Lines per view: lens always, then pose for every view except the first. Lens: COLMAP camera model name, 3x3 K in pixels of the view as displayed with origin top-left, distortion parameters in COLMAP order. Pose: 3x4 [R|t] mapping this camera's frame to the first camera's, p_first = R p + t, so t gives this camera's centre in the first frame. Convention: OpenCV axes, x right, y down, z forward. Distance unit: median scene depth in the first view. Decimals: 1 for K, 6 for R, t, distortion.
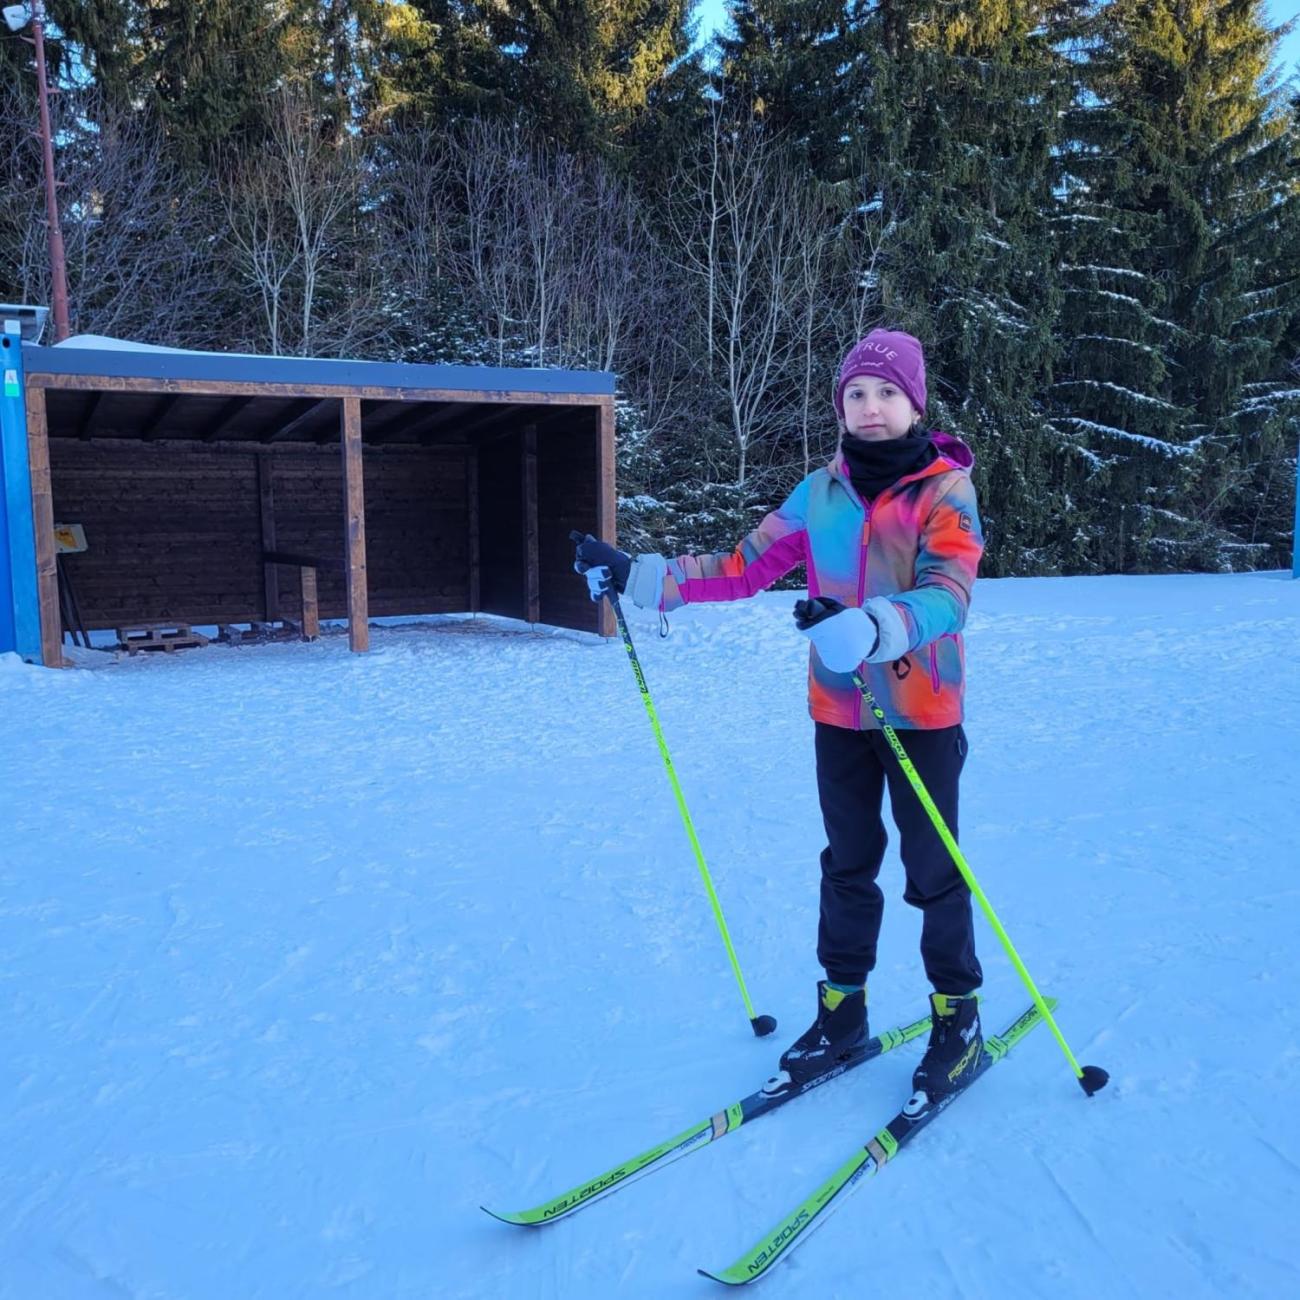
lens RADIAL K [[1048.7, 0, 650.0], [0, 1048.7, 650.0], [0, 0, 1]] dist [0.039896, 0.005290]
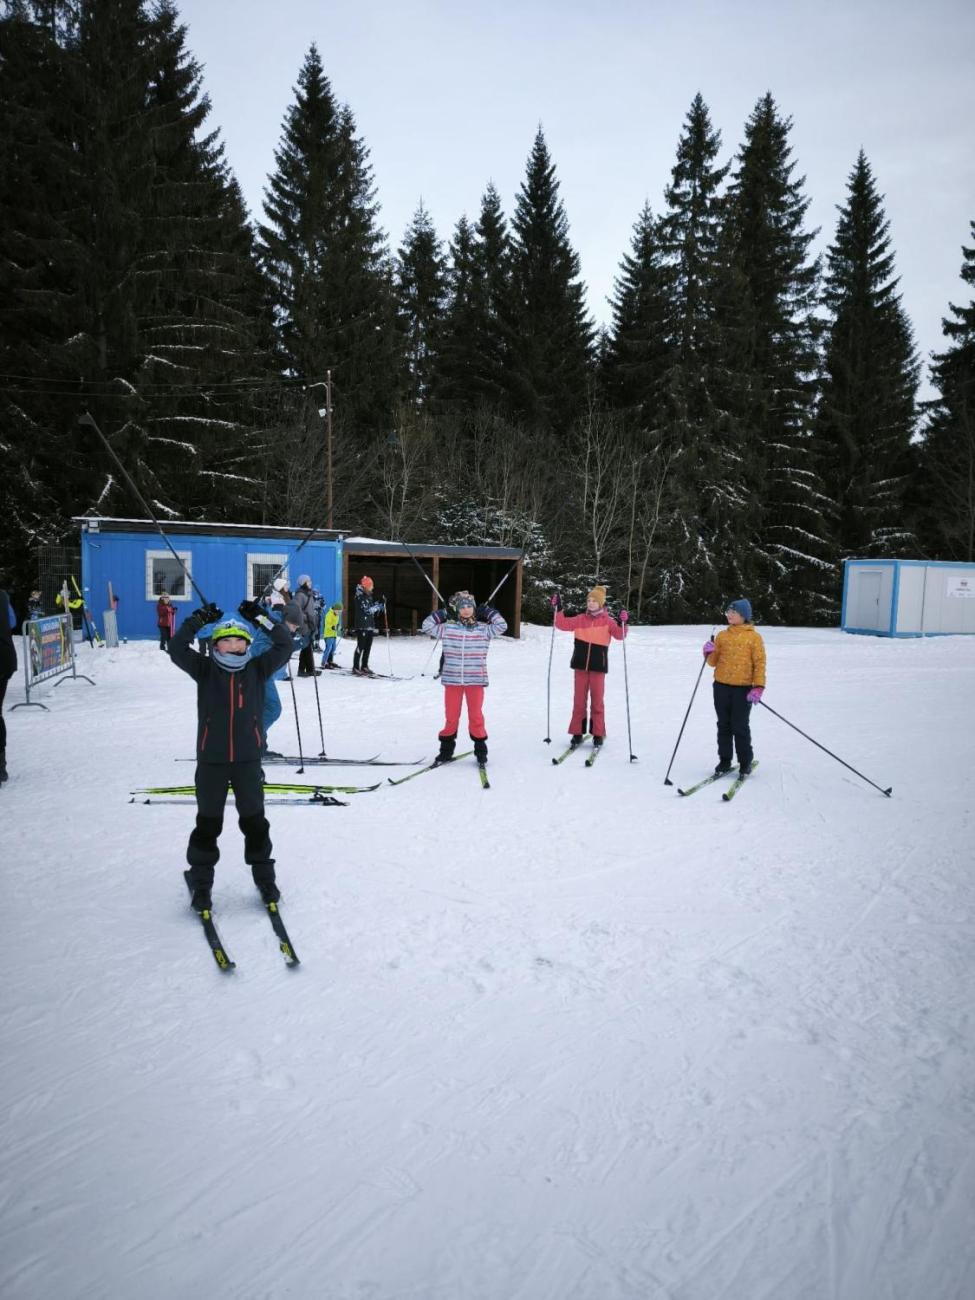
lens RADIAL K [[899.5, 0, 473.4], [0, 899.5, 649.8], [0, 0, 1]] dist [0.033212, -0.022603]
pose [[0.988389, 0.048846, -0.143879, 0.110038], [-0.052536, 0.998378, -0.021953, 0.042571], [0.142574, 0.029257, 0.989352, -0.806349]]
